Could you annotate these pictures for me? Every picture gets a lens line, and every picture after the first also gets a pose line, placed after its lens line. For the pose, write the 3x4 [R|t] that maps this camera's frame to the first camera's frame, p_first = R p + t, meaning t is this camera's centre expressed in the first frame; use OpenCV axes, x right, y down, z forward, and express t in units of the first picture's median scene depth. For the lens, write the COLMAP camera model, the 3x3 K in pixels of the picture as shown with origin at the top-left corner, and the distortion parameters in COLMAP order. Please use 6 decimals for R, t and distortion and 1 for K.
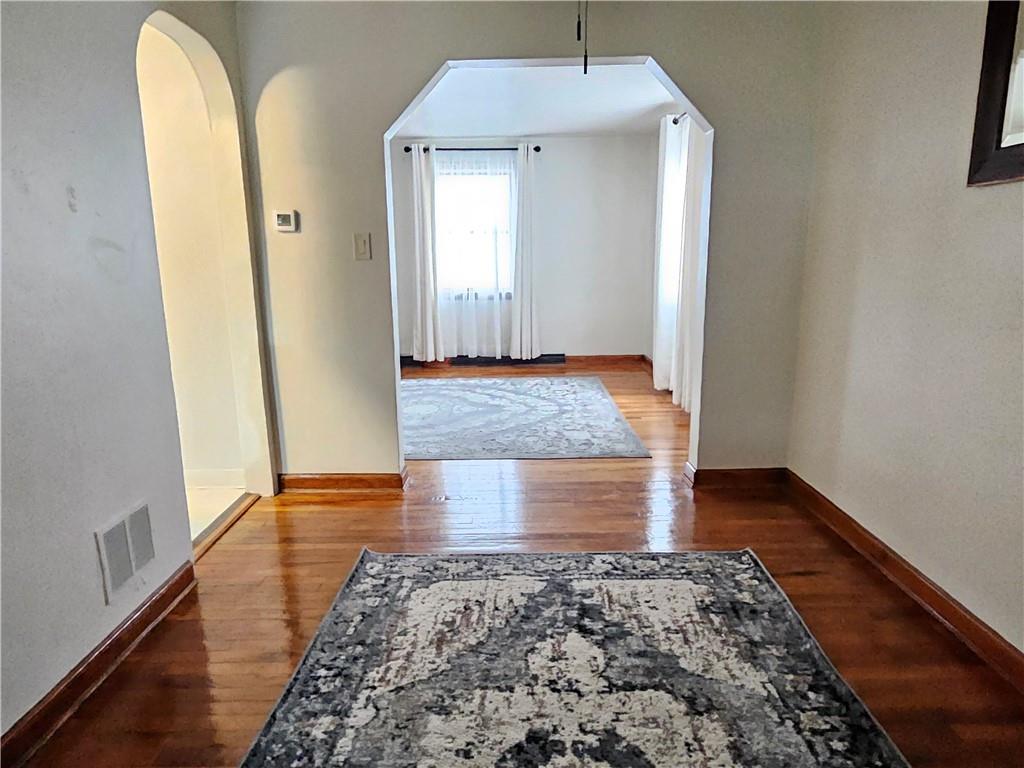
lens RADIAL K [[631.1, 0, 509.6], [0, 631.1, 382.6], [0, 0, 1]] dist [0.003099, -0.001255]
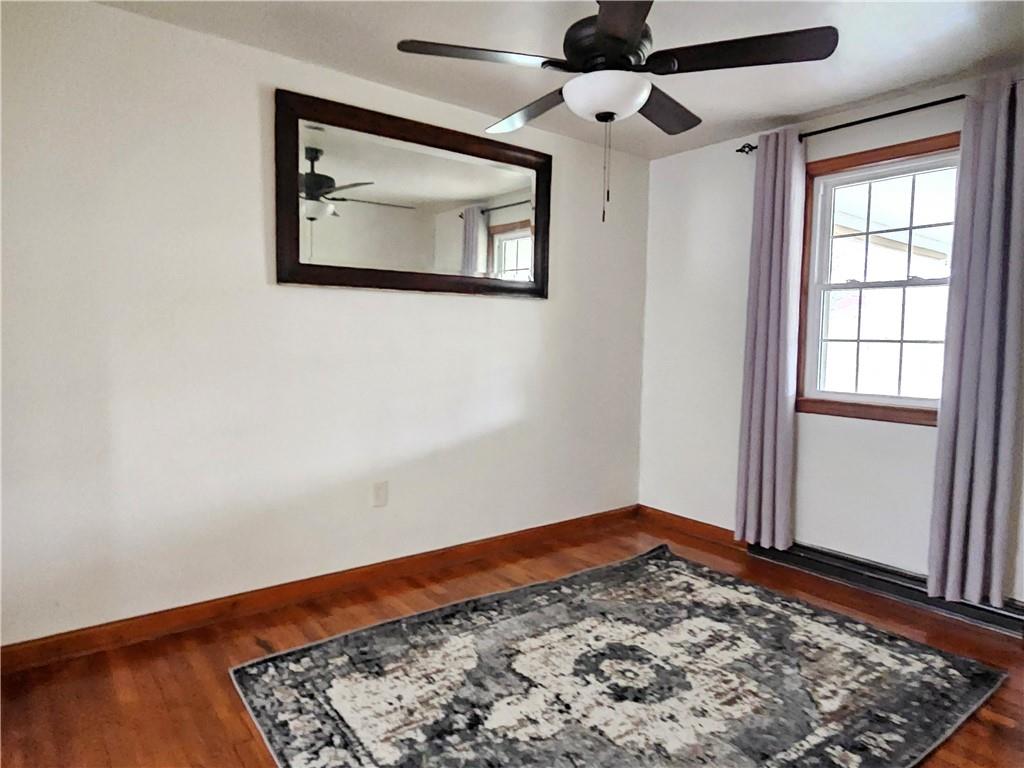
lens RADIAL K [[631.1, 0, 509.6], [0, 631.1, 382.6], [0, 0, 1]] dist [0.003099, -0.001255]
pose [[-0.619954, -0.059171, 0.782404, -0.640195], [0.147412, 0.970613, 0.190210, -0.282100], [-0.770666, 0.233258, -0.593013, 1.433816]]
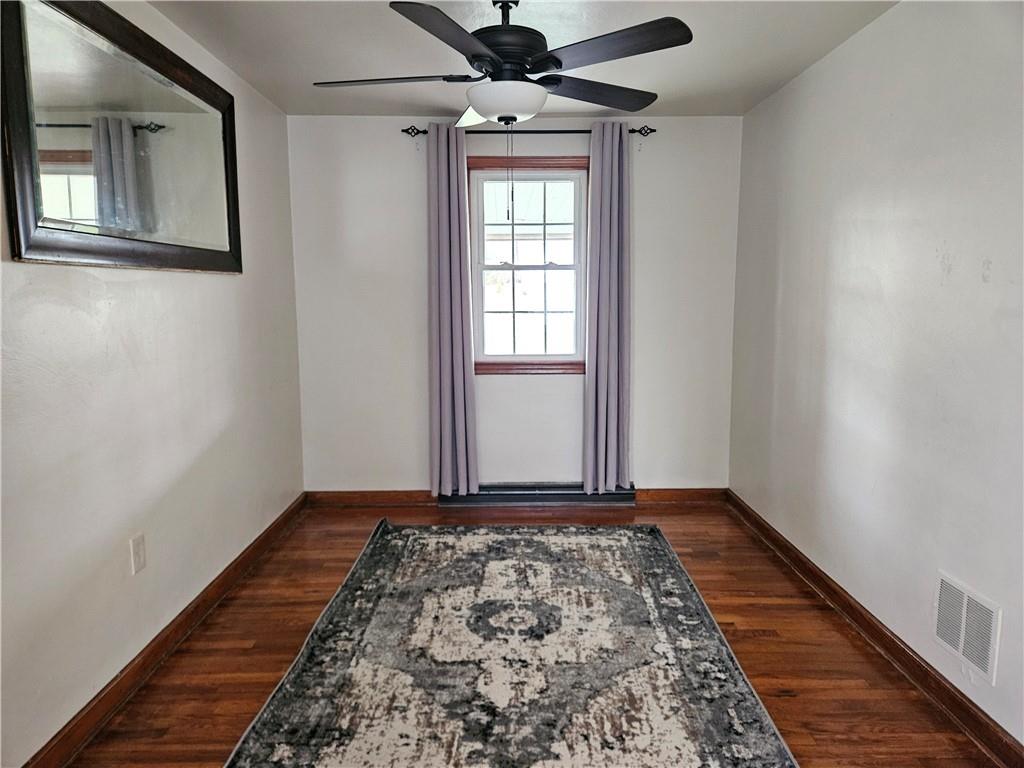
lens RADIAL K [[686.6, 0, 515.5], [0, 686.6, 388.0], [0, 0, 1]] dist [0.064969, -0.055711]
pose [[-0.999701, 0.015213, -0.019147, 0.093145], [0.007965, 0.942815, 0.333221, -0.441306], [0.023122, 0.332969, -0.942654, 1.884063]]
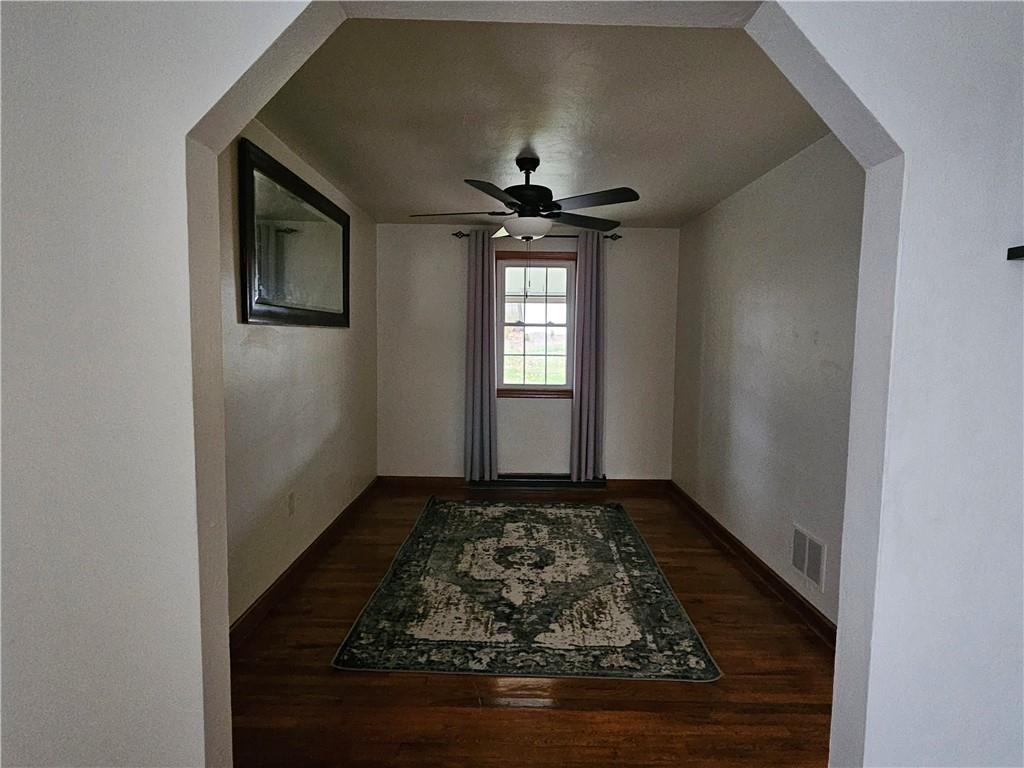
lens RADIAL K [[534.0, 0, 512.0], [0, 534.0, 384.0], [0, 0, 1]] dist [0.001298, 0.000048]
pose [[-0.999945, -0.004496, -0.009474, 0.131755], [-0.007000, 0.958869, 0.283763, -0.511696], [0.007809, 0.283814, -0.958848, 2.145072]]
